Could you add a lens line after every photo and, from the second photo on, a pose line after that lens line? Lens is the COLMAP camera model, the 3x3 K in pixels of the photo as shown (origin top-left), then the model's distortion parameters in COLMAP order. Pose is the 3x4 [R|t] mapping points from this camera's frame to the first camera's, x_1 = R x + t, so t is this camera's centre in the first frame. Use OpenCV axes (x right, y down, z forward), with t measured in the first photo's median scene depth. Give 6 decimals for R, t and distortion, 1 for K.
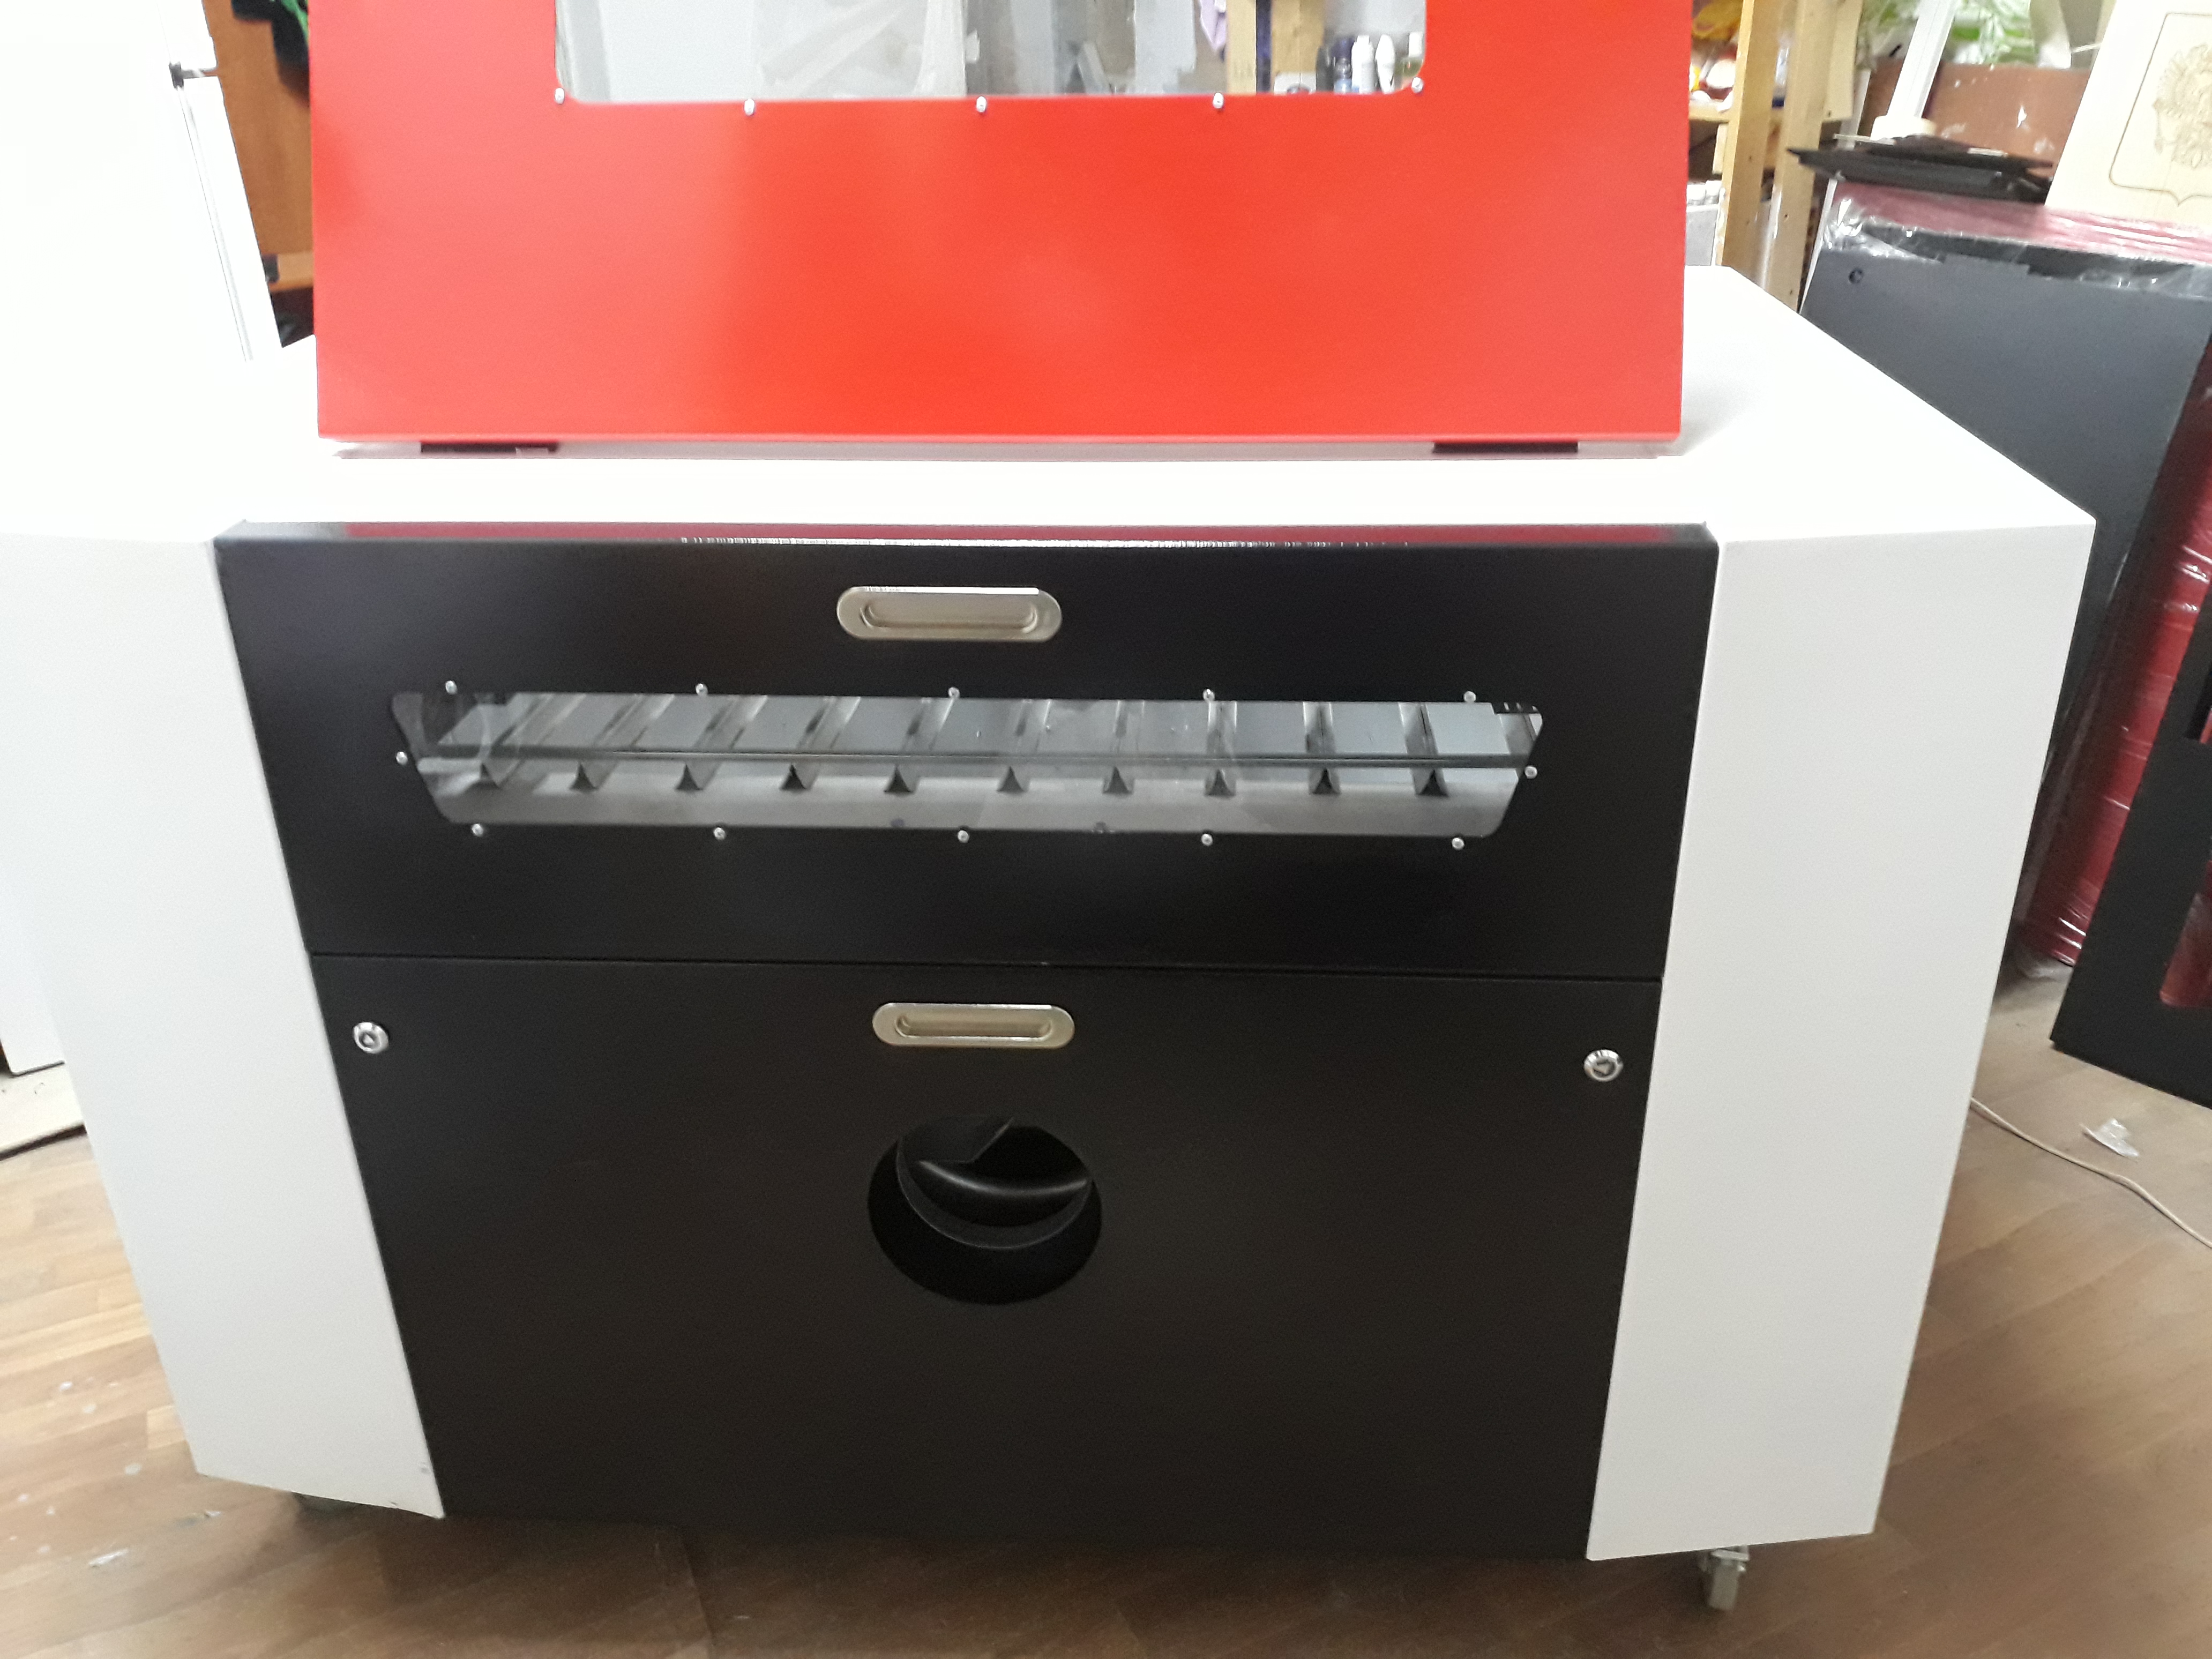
lens RADIAL K [[1862.5, 0, 1123.5], [0, 1862.5, 812.0], [0, 0, 1]] dist [-0.015943, -0.024556]
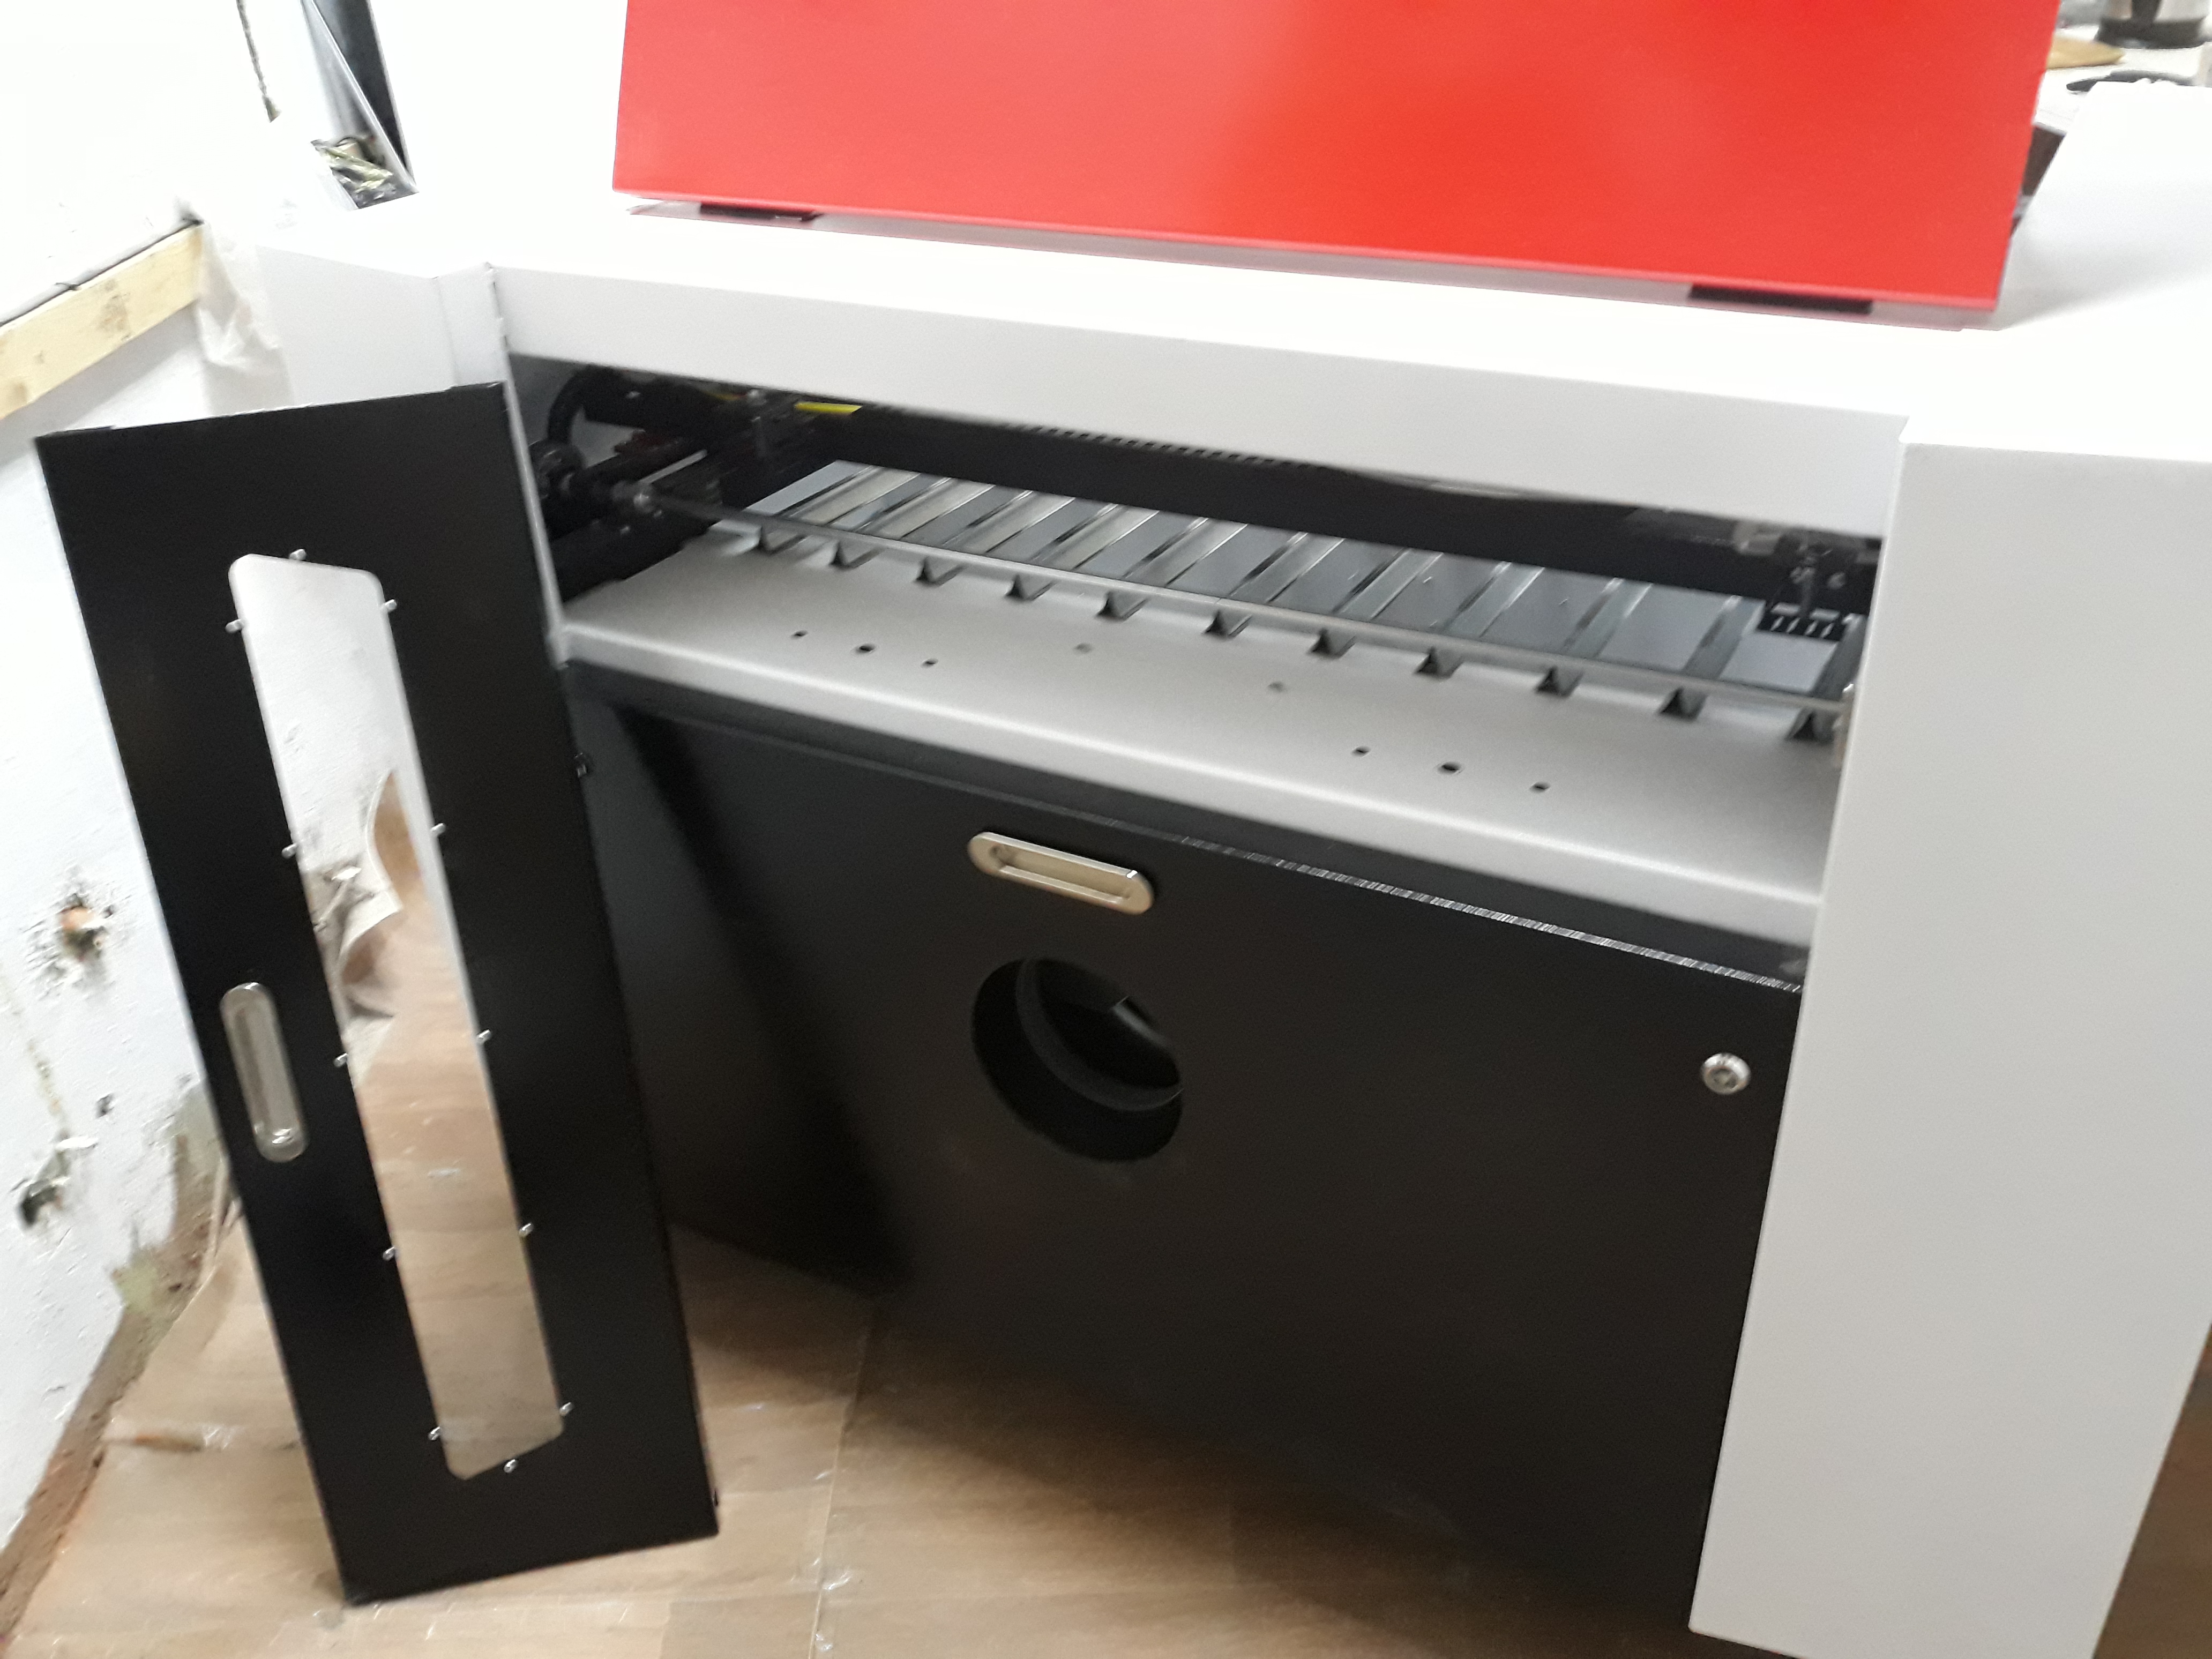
lens RADIAL K [[1862.5, 0, 1102.3], [0, 1862.5, 831.1], [0, 0, 1]] dist [-0.015943, -0.024556]
pose [[0.899878, 0.197629, -0.388797, 0.289861], [-0.157772, 0.978579, 0.132256, -0.031274], [0.406606, -0.057673, 0.911781, 0.138726]]
